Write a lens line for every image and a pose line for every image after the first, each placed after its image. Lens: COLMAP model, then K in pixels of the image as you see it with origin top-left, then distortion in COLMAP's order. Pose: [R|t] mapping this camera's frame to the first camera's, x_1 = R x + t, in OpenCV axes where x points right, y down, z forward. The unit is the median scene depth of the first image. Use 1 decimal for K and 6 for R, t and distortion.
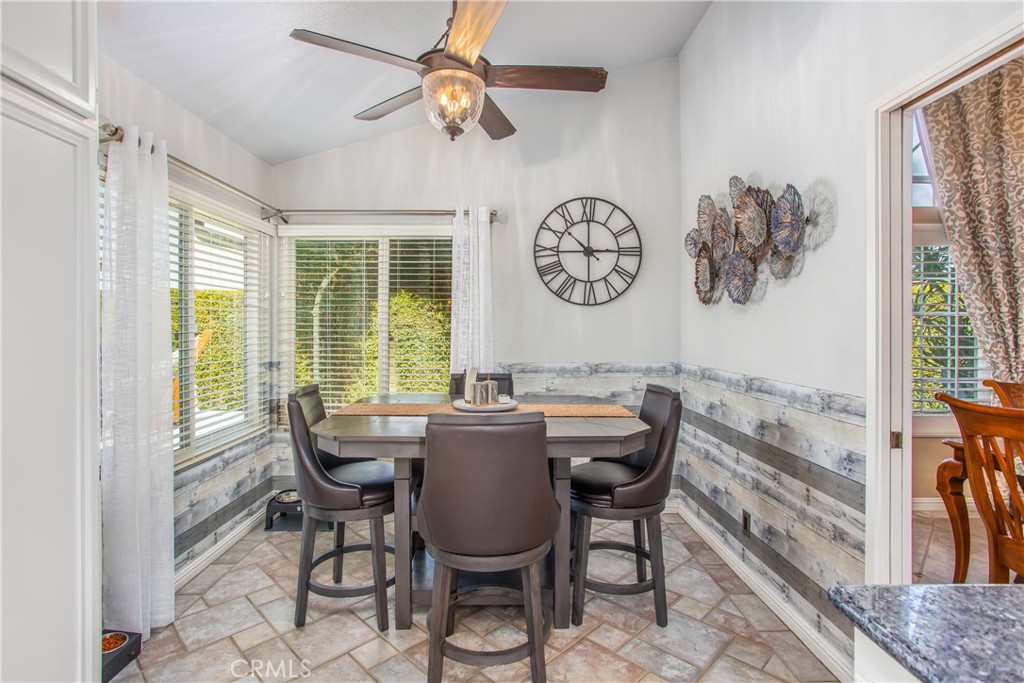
lens RADIAL K [[504.0, 0, 521.3], [0, 504.0, 332.7], [0, 0, 1]] dist [-0.030103, 0.016423]
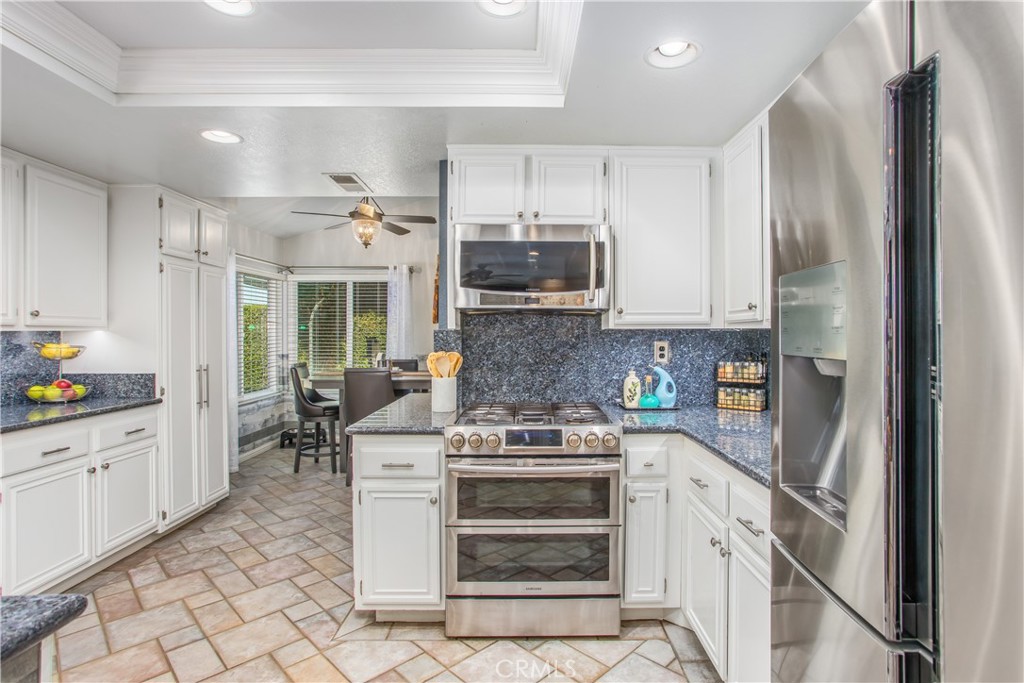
lens RADIAL K [[504.0, 0, 521.0], [0, 504.0, 336.6], [0, 0, 1]] dist [-0.030103, 0.016423]
pose [[0.999790, -0.000564, -0.020479, 0.343760], [0.000520, 0.999998, -0.002155, 0.002364], [0.020480, 0.002144, 0.999788, -0.688348]]
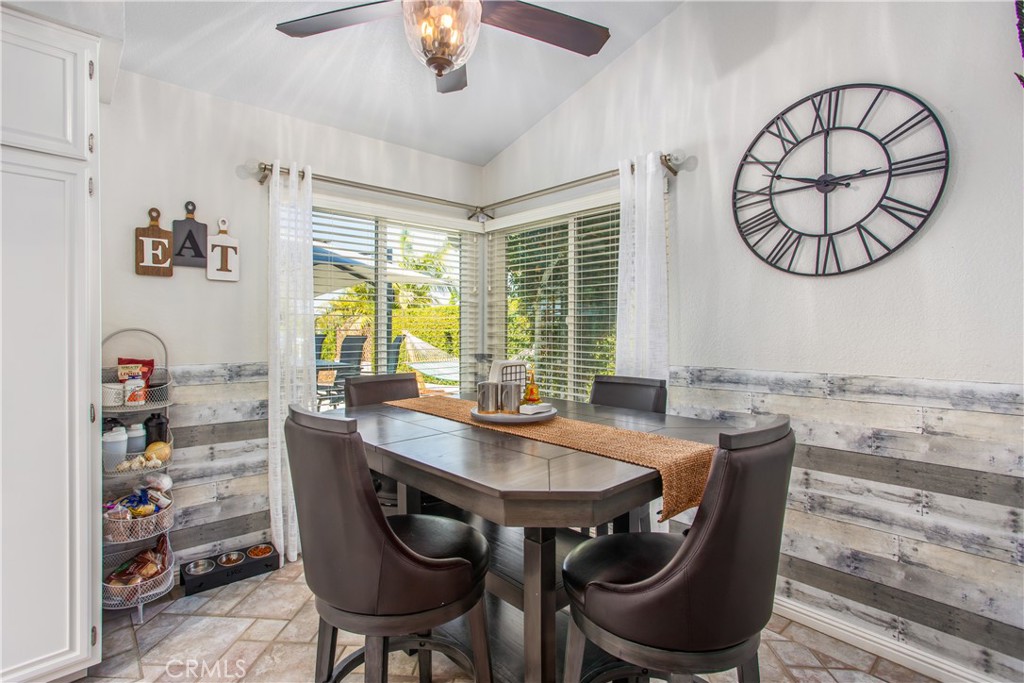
lens RADIAL K [[504.0, 0, 504.3], [0, 504.0, 332.3], [0, 0, 1]] dist [-0.030103, 0.016423]
pose [[0.660900, 0.002352, -0.750470, 0.321150], [-0.000534, 0.999996, 0.002664, 0.010214], [0.750474, -0.001360, 0.660899, 0.338116]]
